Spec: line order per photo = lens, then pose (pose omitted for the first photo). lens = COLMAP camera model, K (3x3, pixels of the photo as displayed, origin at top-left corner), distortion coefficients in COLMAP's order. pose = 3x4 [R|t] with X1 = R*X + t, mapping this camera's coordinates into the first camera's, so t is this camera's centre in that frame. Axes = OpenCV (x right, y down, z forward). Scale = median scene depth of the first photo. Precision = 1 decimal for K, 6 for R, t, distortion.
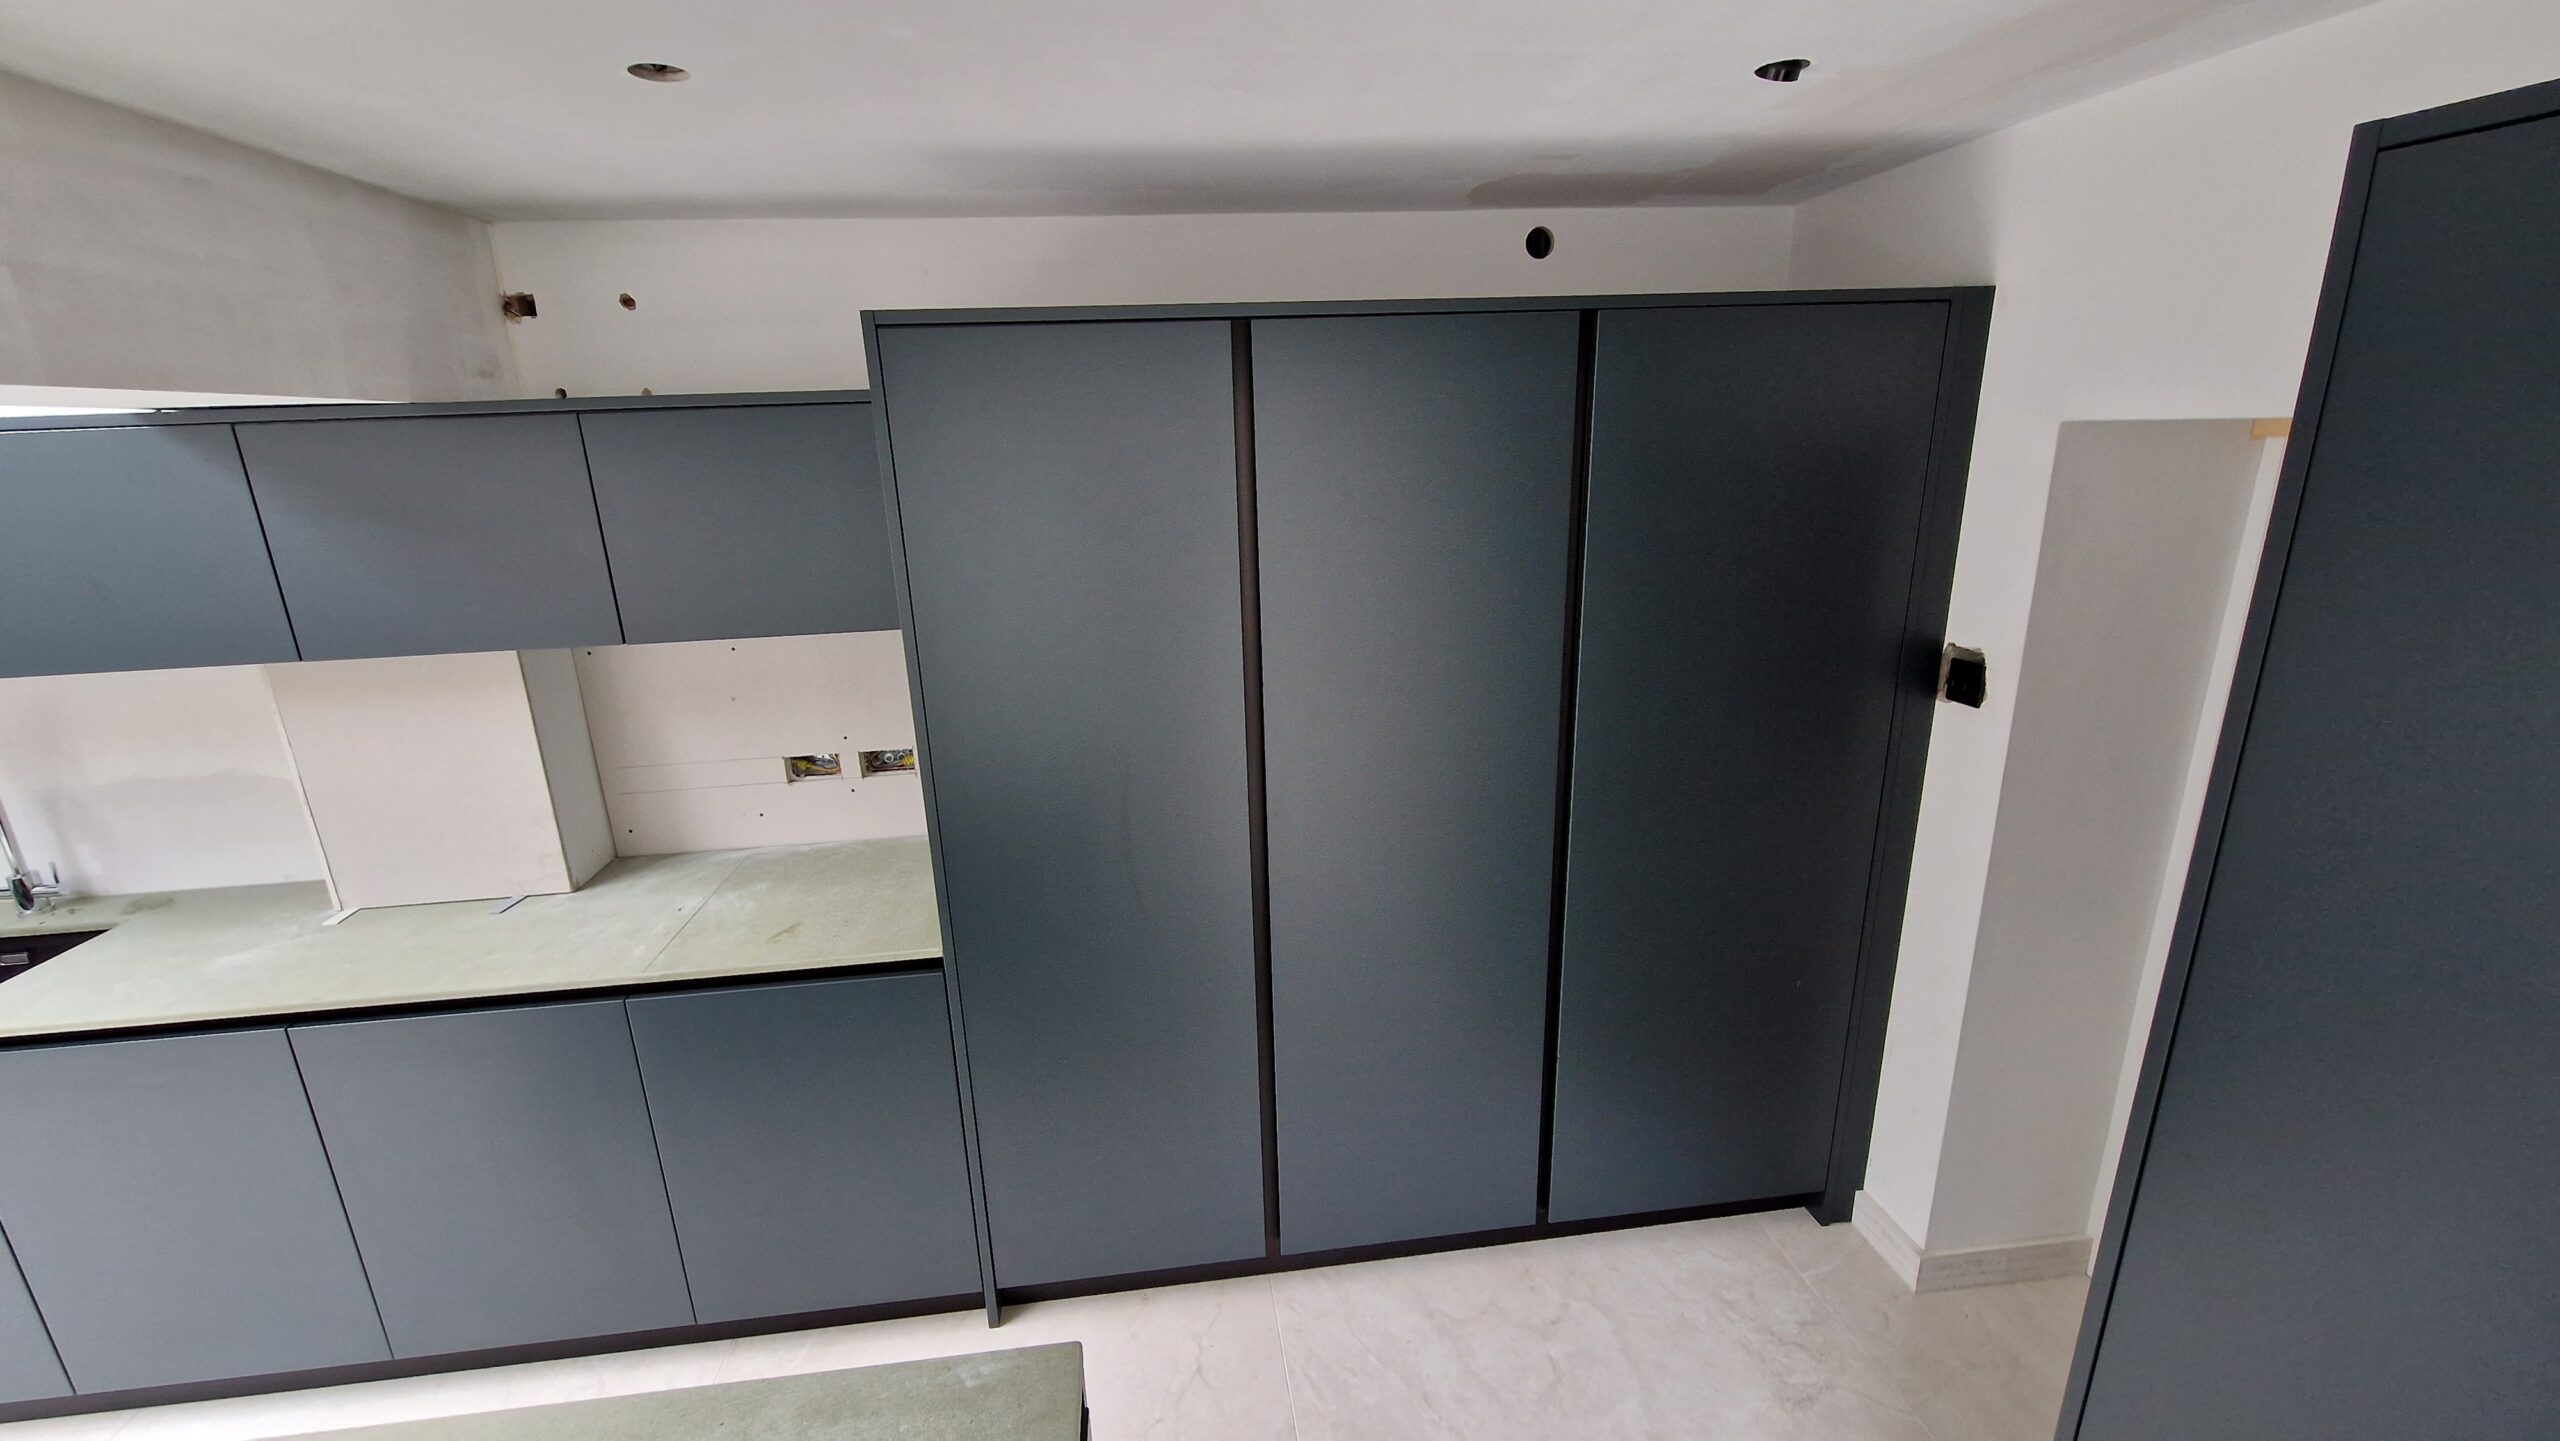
lens RADIAL K [[1039.0, 0, 1257.2], [0, 1039.0, 736.5], [0, 0, 1]] dist [-0.001603, -0.001595]
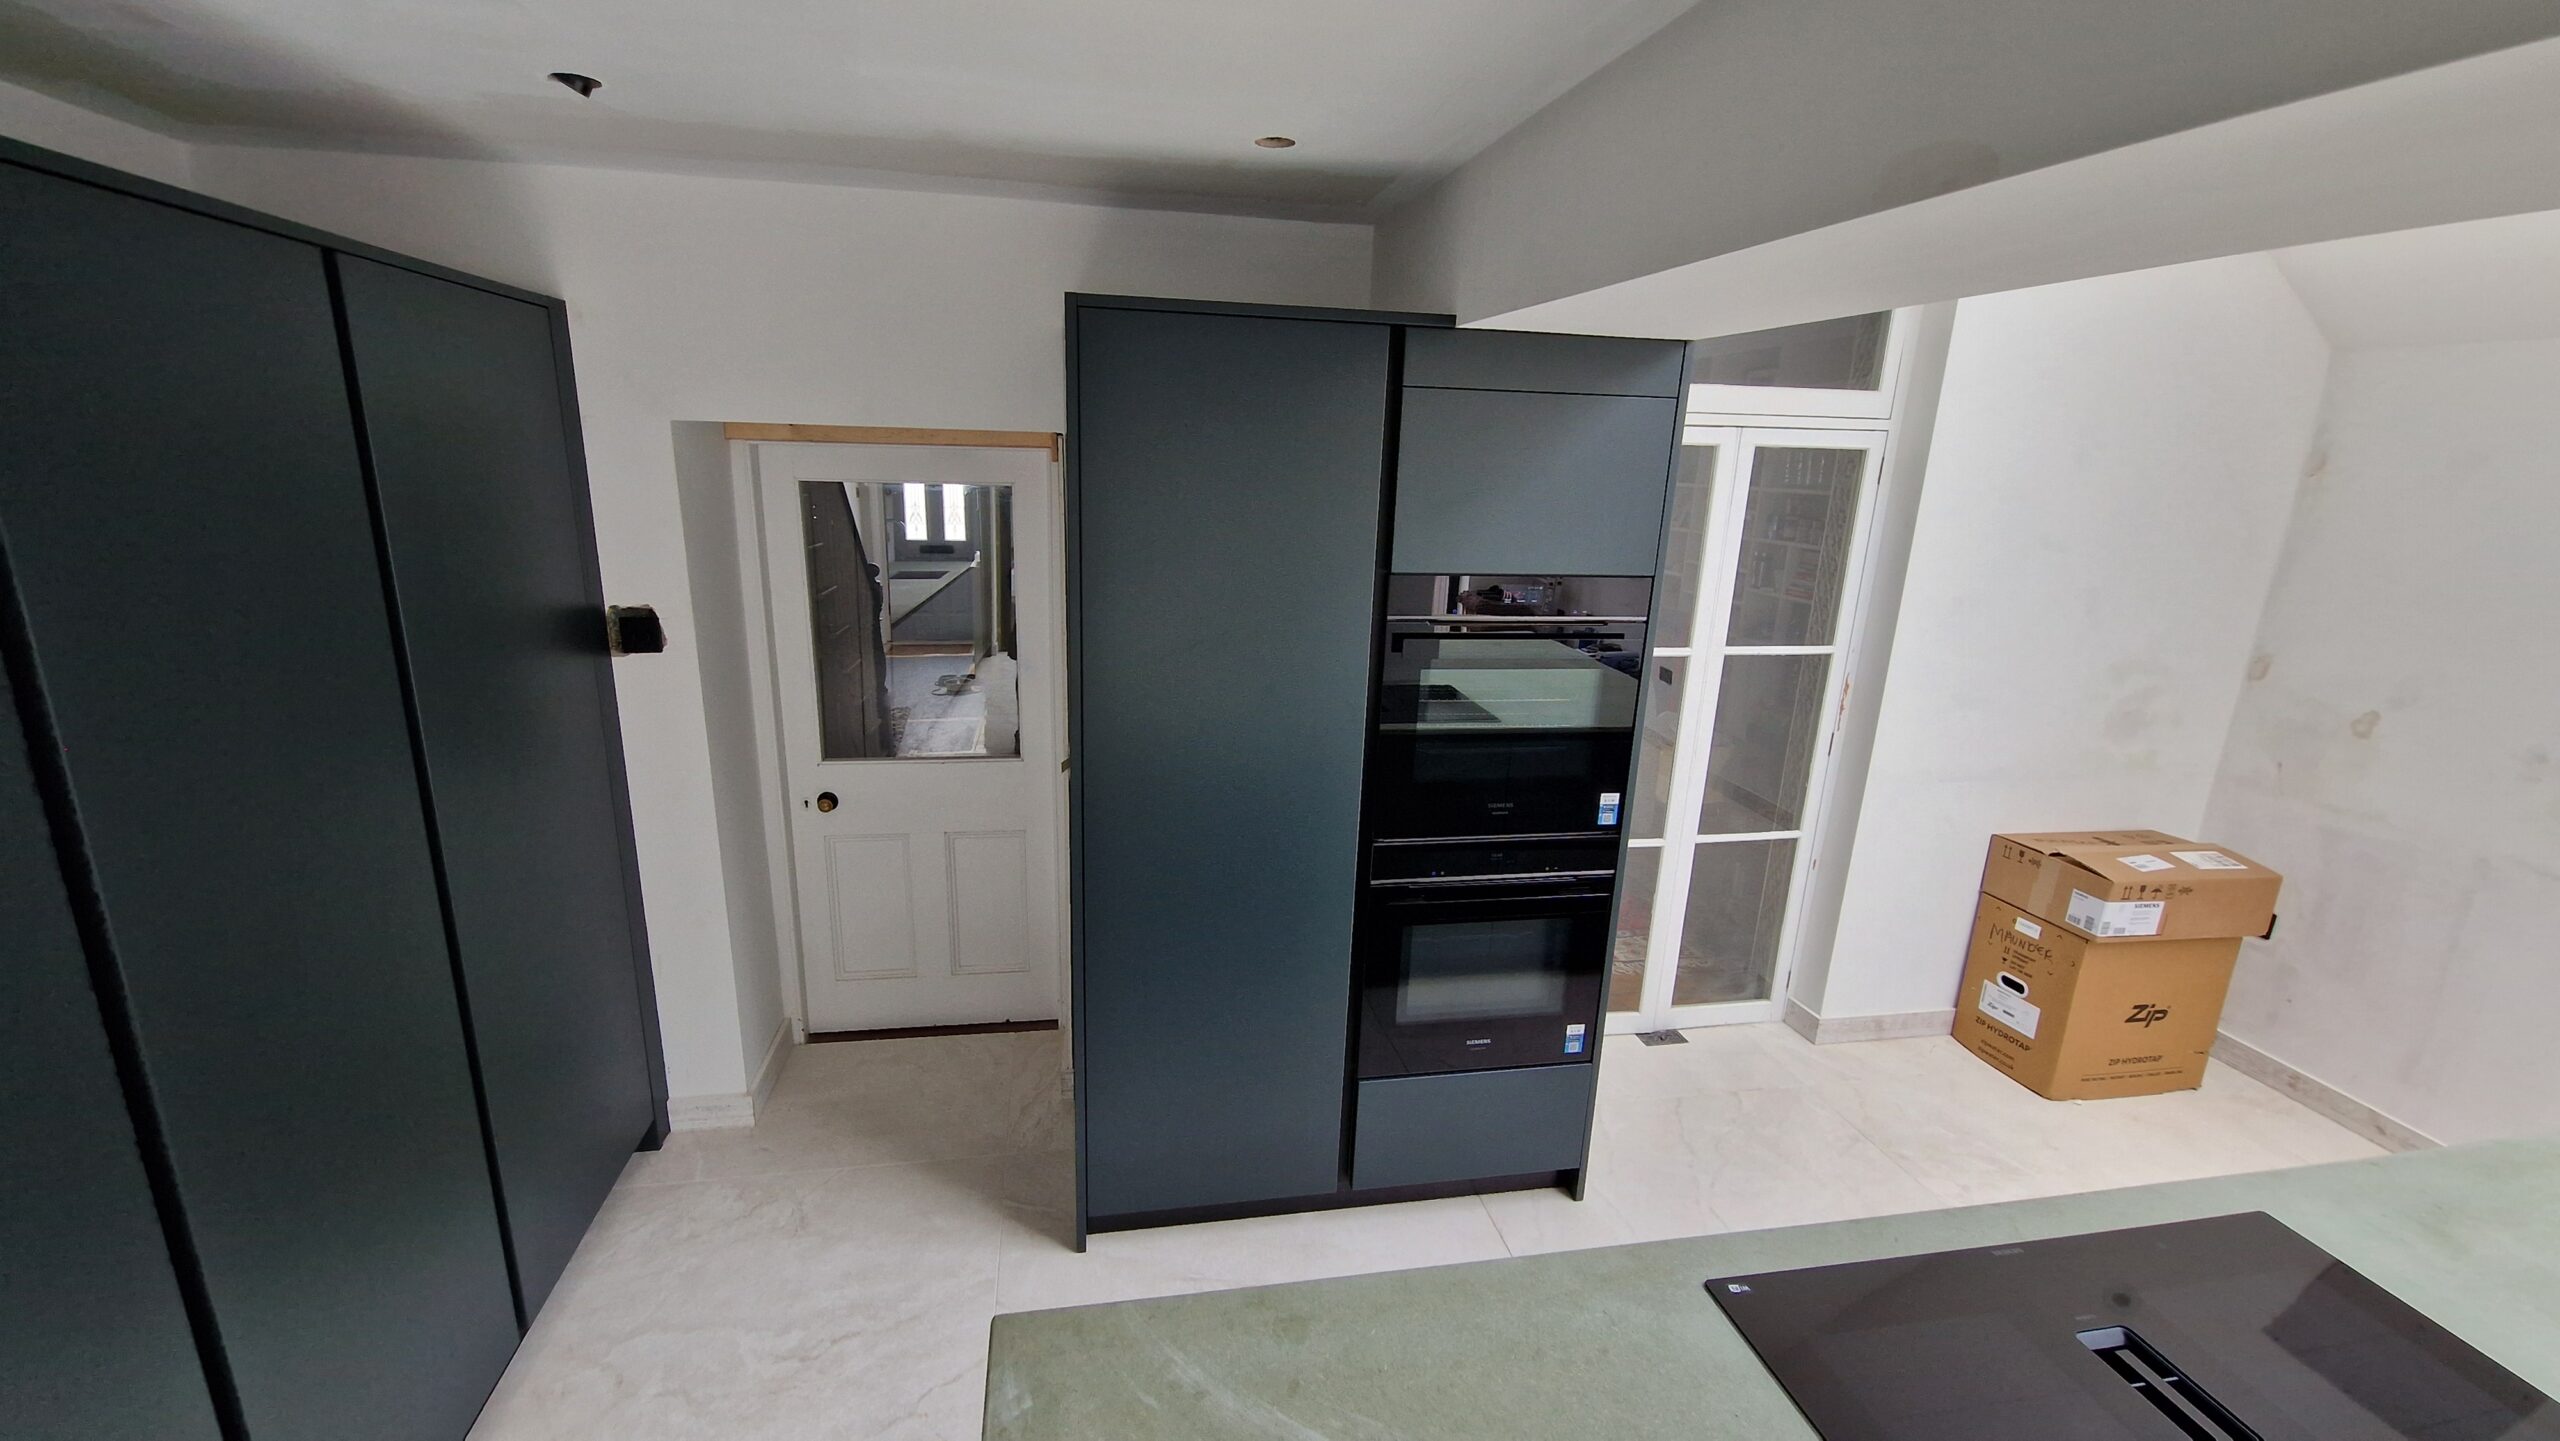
lens RADIAL K [[1039.0, 0, 1263.4], [0, 1039.0, 730.3], [0, 0, 1]] dist [-0.001603, -0.001595]
pose [[-0.075982, -0.230378, 0.970130, -0.540099], [0.247776, 0.938063, 0.242169, -0.057548], [-0.965833, 0.258775, -0.014194, 0.336313]]
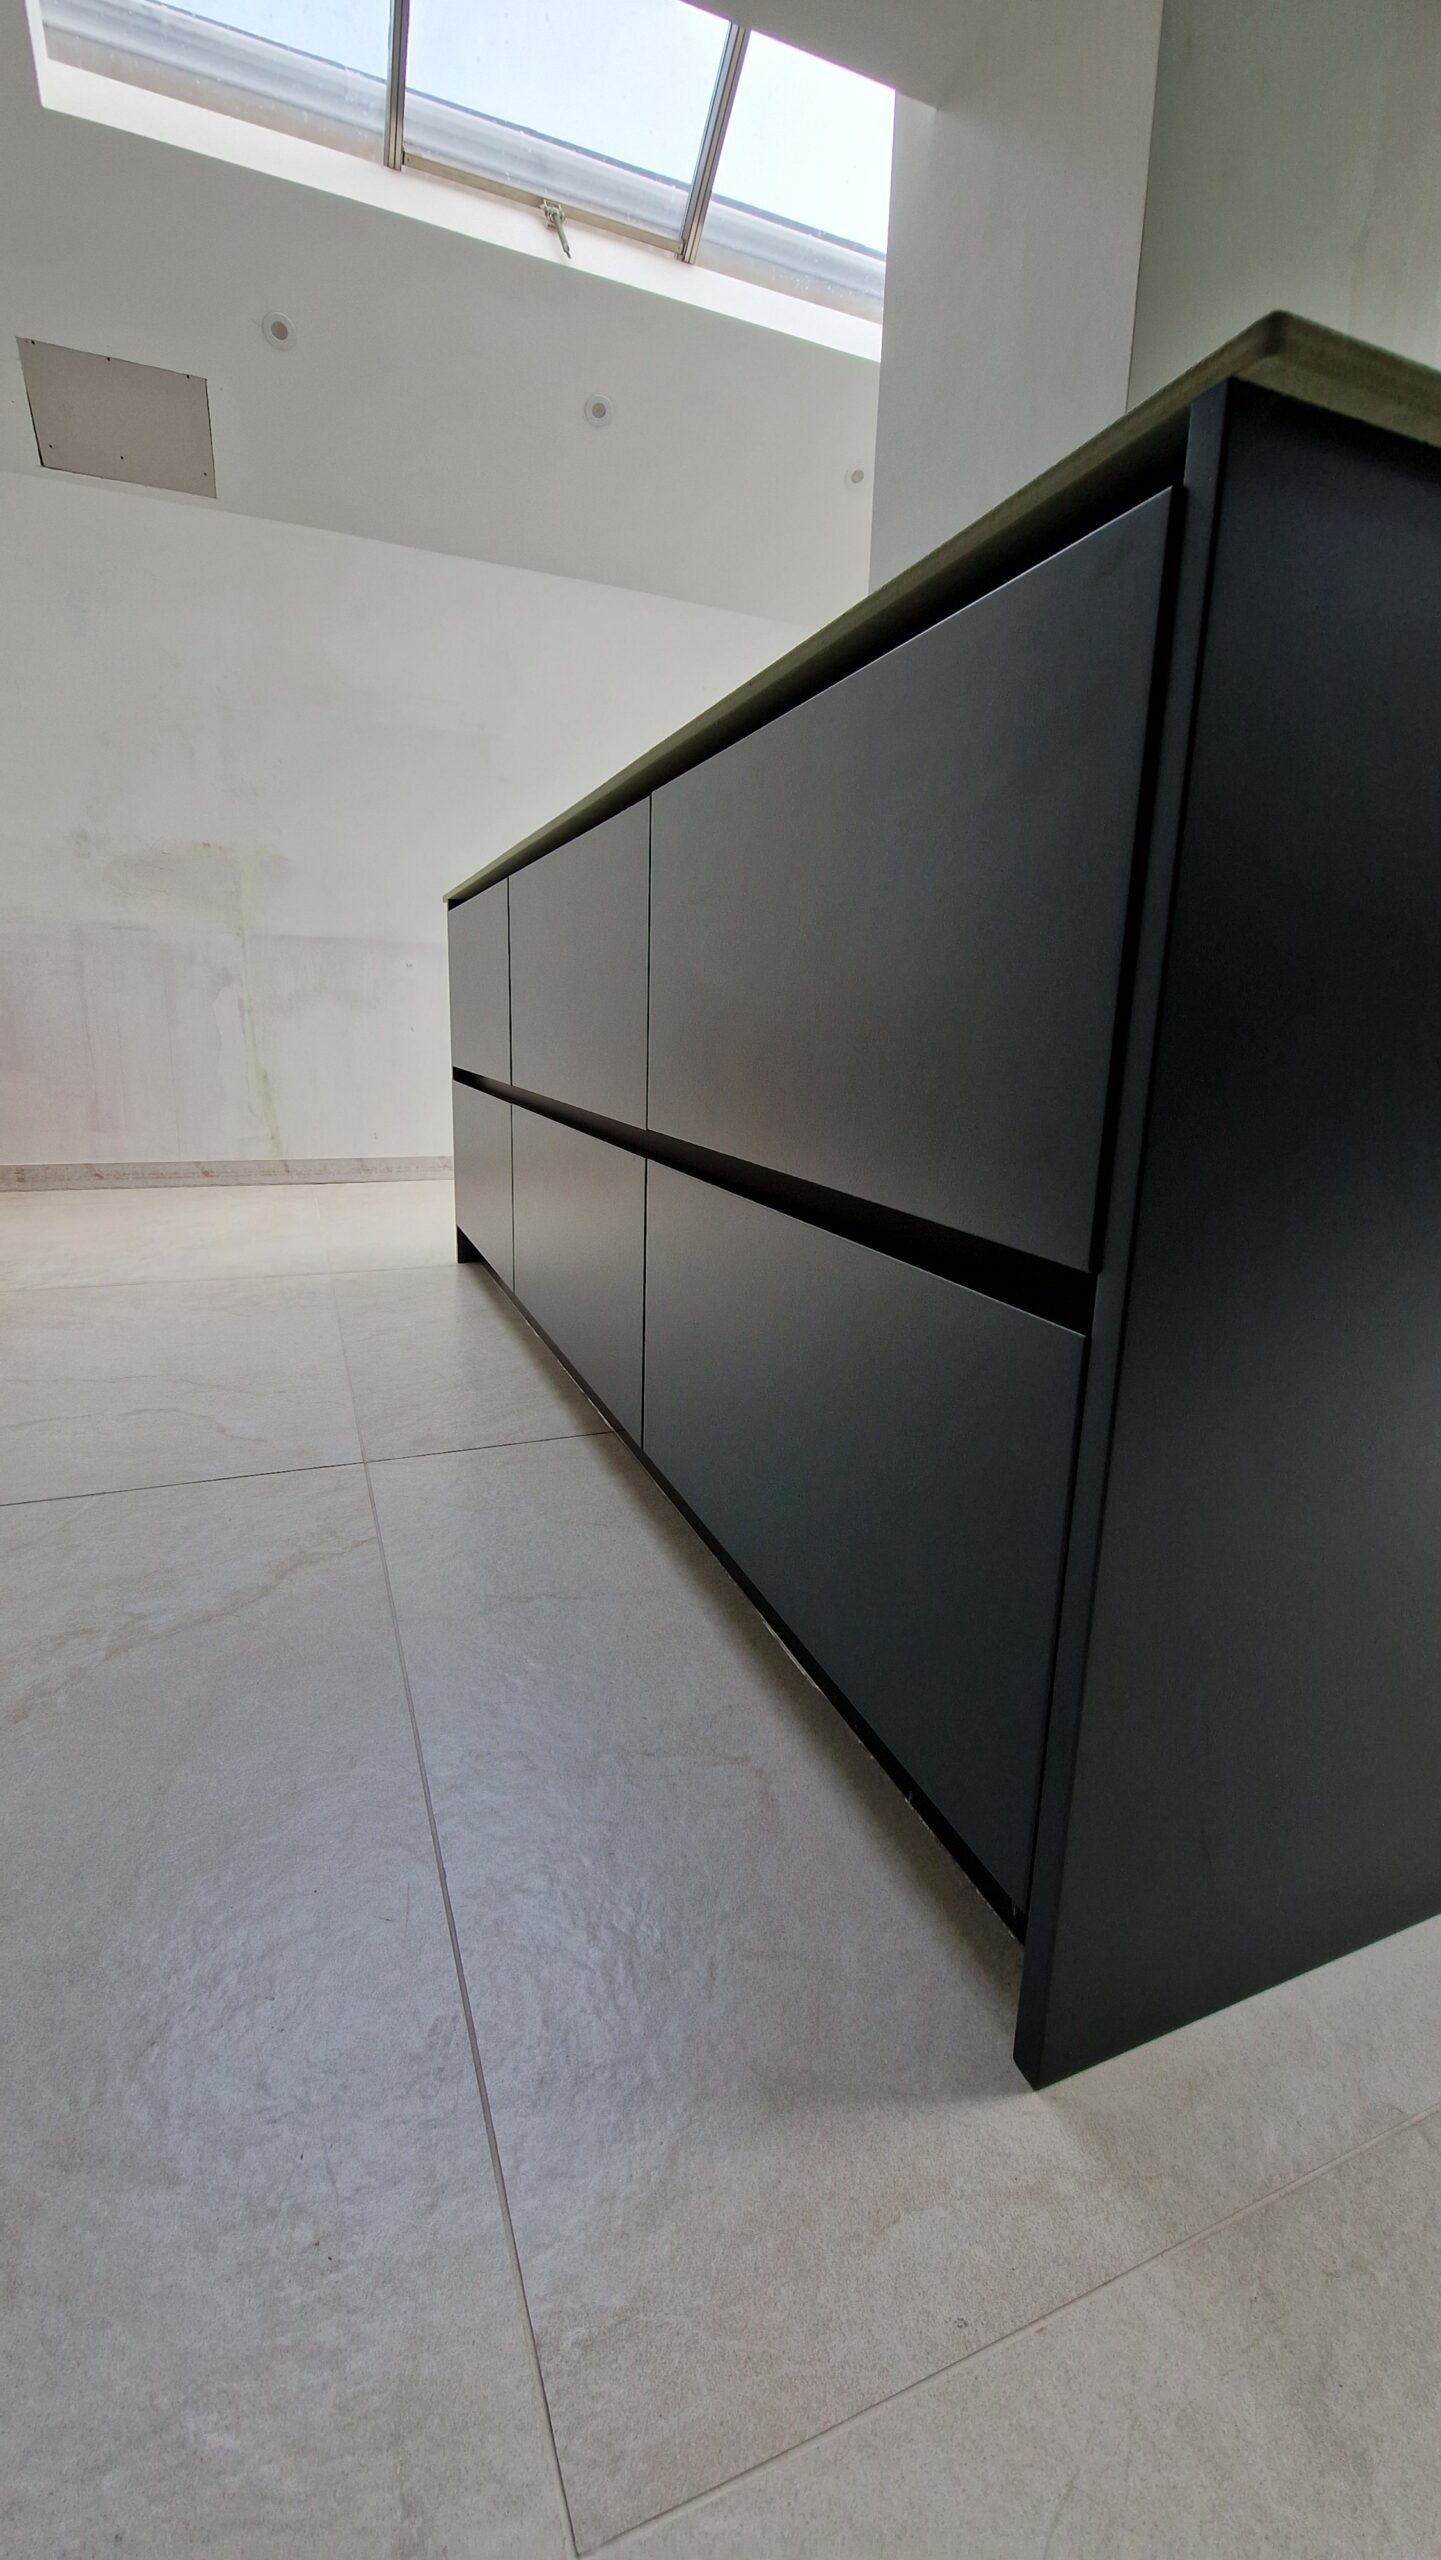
lens RADIAL K [[1039.0, 0, 720.1], [0, 1039.0, 1265.0], [0, 0, 1]] dist [-0.001603, -0.001595]
pose [[-0.962436, 0.066601, -0.263214, 0.062836], [-0.069960, 0.875879, 0.477432, 0.405030], [0.262341, 0.477912, -0.838318, 0.780902]]
